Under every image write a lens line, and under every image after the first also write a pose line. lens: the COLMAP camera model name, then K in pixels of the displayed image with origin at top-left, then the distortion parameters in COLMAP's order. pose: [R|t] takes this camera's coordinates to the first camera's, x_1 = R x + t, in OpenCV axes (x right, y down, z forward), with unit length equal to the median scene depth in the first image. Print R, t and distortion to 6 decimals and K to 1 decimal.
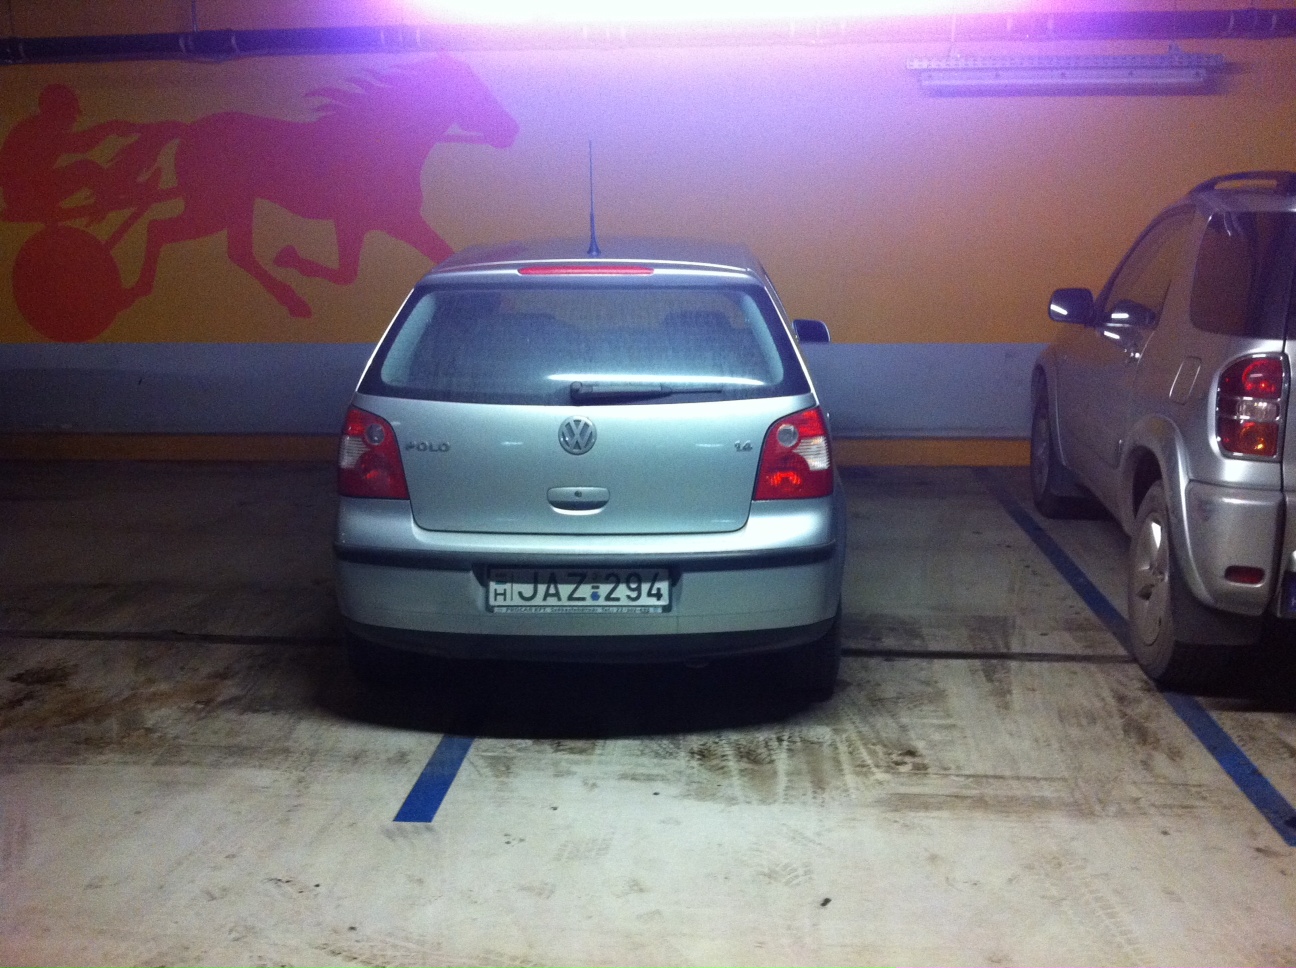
lens RADIAL K [[1304.7, 0, 648.0], [0, 1304.7, 484.0], [0, 0, 1]] dist [0.117584, -0.415882]
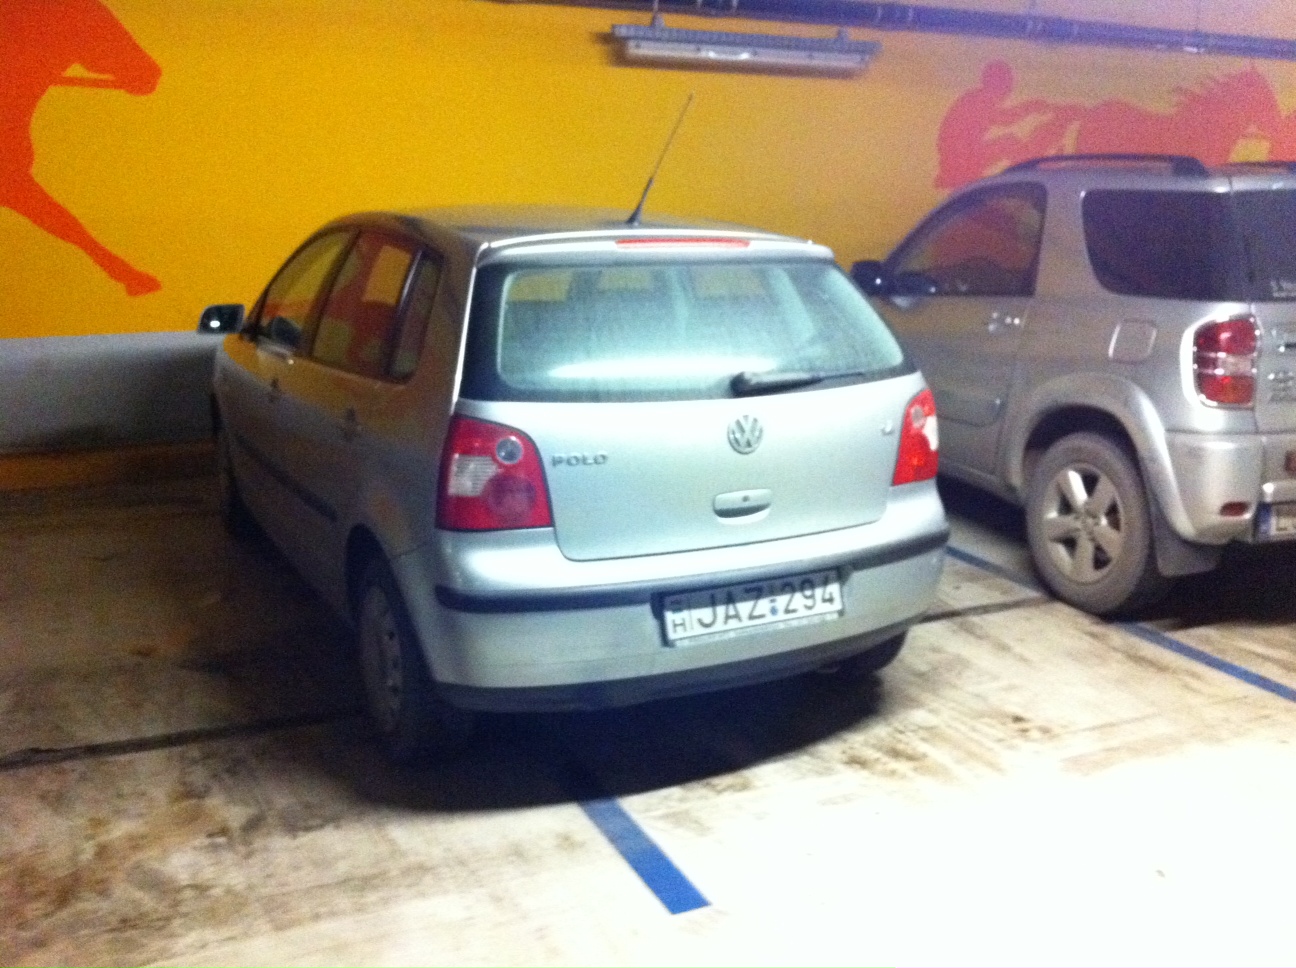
lens RADIAL K [[1304.7, 0, 648.0], [0, 1304.7, 484.0], [0, 0, 1]] dist [0.117584, -0.415882]
pose [[0.852961, -0.096296, 0.513015, -0.561448], [0.085794, 0.995333, 0.044185, -0.046805], [-0.514875, 0.006326, 0.857242, 0.279131]]
